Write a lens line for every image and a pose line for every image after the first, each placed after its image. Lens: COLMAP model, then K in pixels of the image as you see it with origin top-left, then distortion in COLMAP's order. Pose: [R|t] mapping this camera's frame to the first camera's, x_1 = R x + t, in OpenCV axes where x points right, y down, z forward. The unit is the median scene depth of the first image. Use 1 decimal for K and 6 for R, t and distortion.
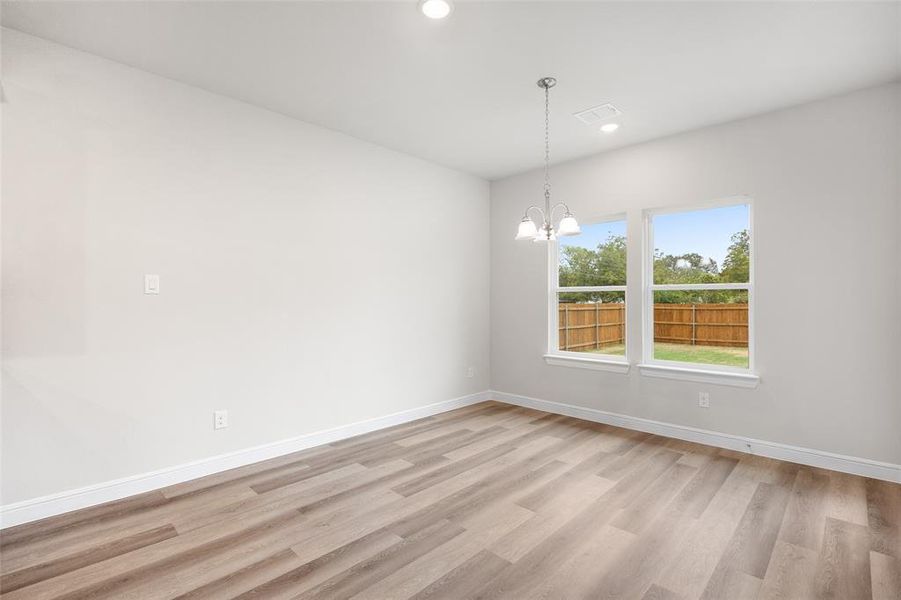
lens RADIAL K [[415.3, 0, 450.5], [0, 415.3, 300.0], [0, 0, 1]] dist [-0.026035, -0.000013]
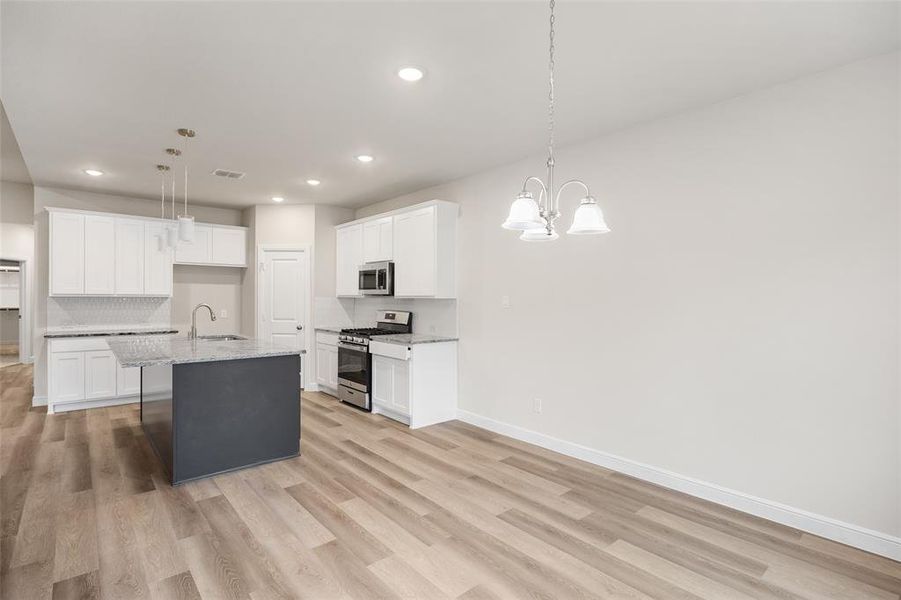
lens RADIAL K [[422.3, 0, 450.5], [0, 422.3, 300.0], [0, 0, 1]] dist [-0.028521, 0.000508]
pose [[-0.063804, 0.010857, -0.997903, 0.748879], [-0.010045, 0.999883, 0.011521, -0.051112], [0.997912, 0.010759, -0.063688, 0.774680]]
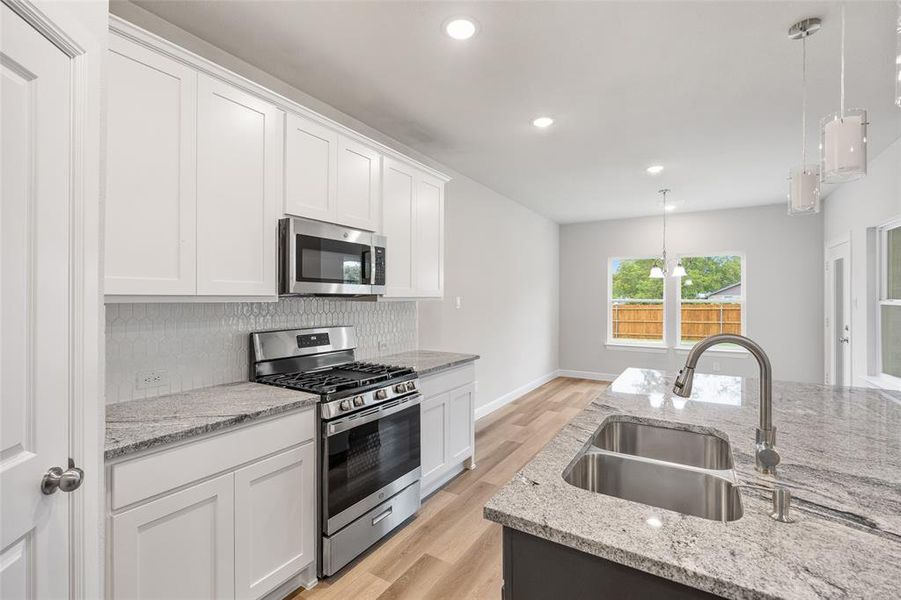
lens RADIAL K [[395.7, 0, 450.5], [0, 395.7, 300.0], [0, 0, 1]] dist [-0.000641, -0.000011]
pose [[0.978016, 0.002042, 0.208520, -0.921938], [-0.002549, 0.999994, 0.002165, -0.041107], [-0.208514, -0.002649, 0.978016, -0.434799]]
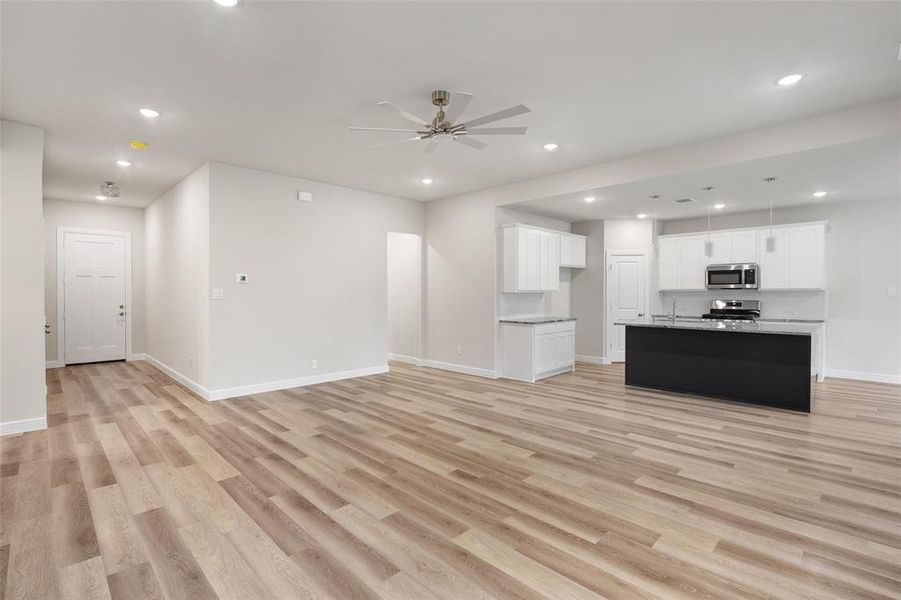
lens RADIAL K [[412.0, 0, 458.5], [0, 412.0, 294.4], [0, 0, 1]] dist [0.001548, 0.000143]
pose [[0.000410, 0.008762, -0.999962, 1.291859], [0.003875, 0.999954, 0.008764, -0.040525], [0.999992, -0.003878, 0.000376, -1.144870]]
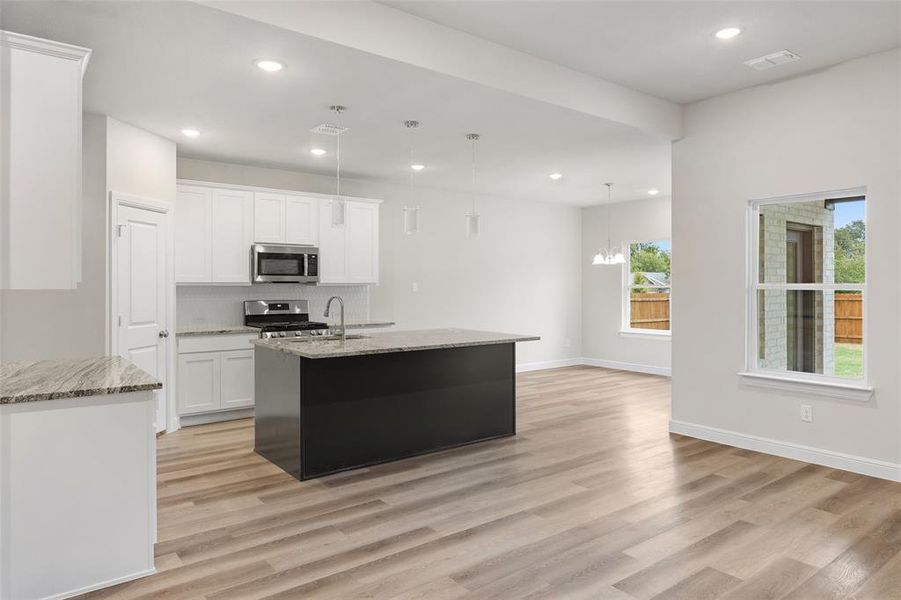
lens RADIAL K [[571.1, 0, 451.6], [0, 571.1, 295.8], [0, 0, 1]] dist [-0.007612, -0.001869]
pose [[0.988831, 0.007123, -0.148869, -0.087456], [-0.004162, 0.999787, 0.020192, -0.042223], [0.148981, -0.019347, 0.988651, -1.569850]]
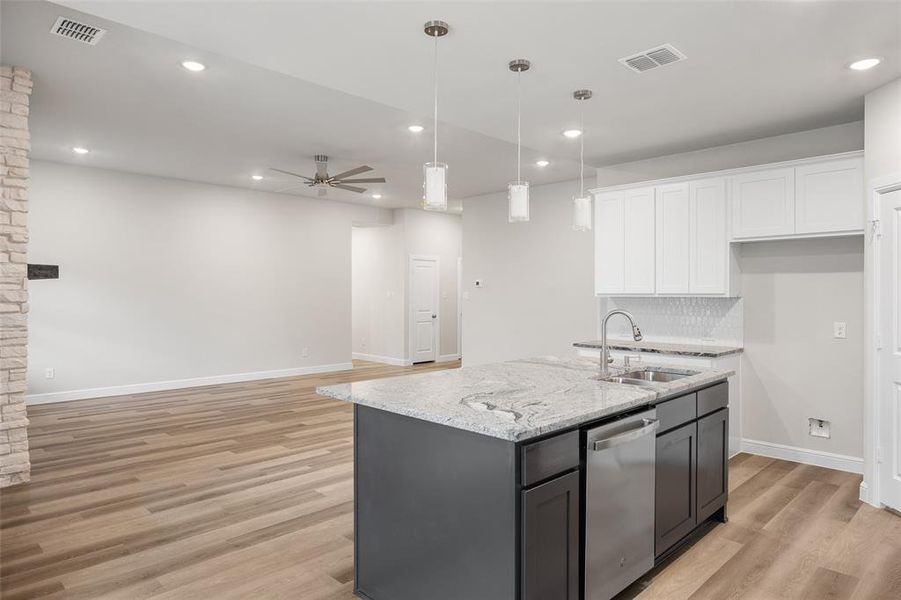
lens RADIAL K [[545.5, 0, 467.1], [0, 545.5, 298.3], [0, 0, 1]] dist [0.003091, 0.000924]
pose [[-0.999859, 0.006327, -0.015572, -0.301673], [0.006165, 0.999927, 0.010419, -0.047975], [0.015637, 0.010321, -0.999824, 0.883062]]
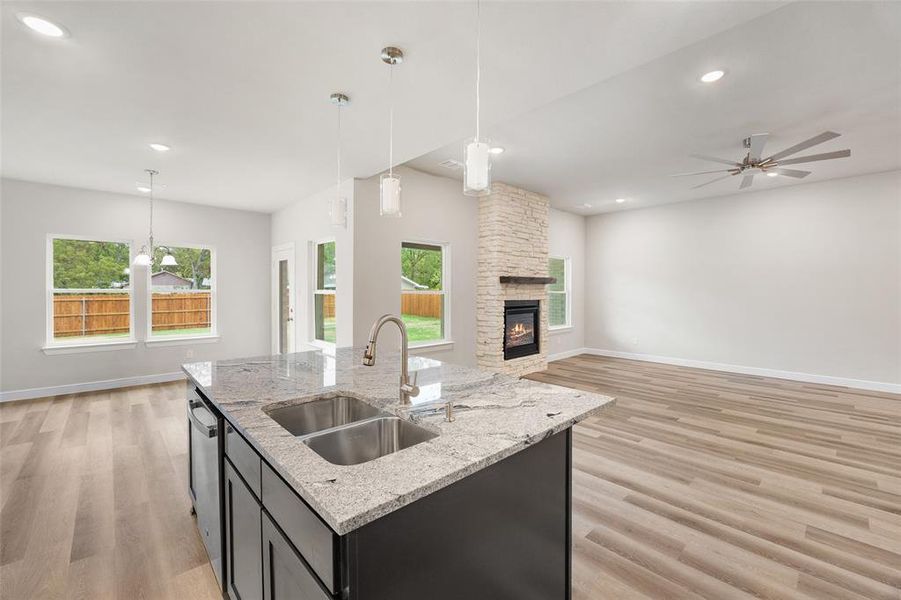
lens RADIAL K [[376.5, 0, 450.5], [0, 376.5, 300.0], [0, 0, 1]] dist [-0.011868, -0.000029]
pose [[0.049659, -0.022418, 0.998515, -1.070673], [-0.006104, 0.999723, 0.022749, -0.040584], [-0.998748, -0.007224, 0.049508, -0.244497]]
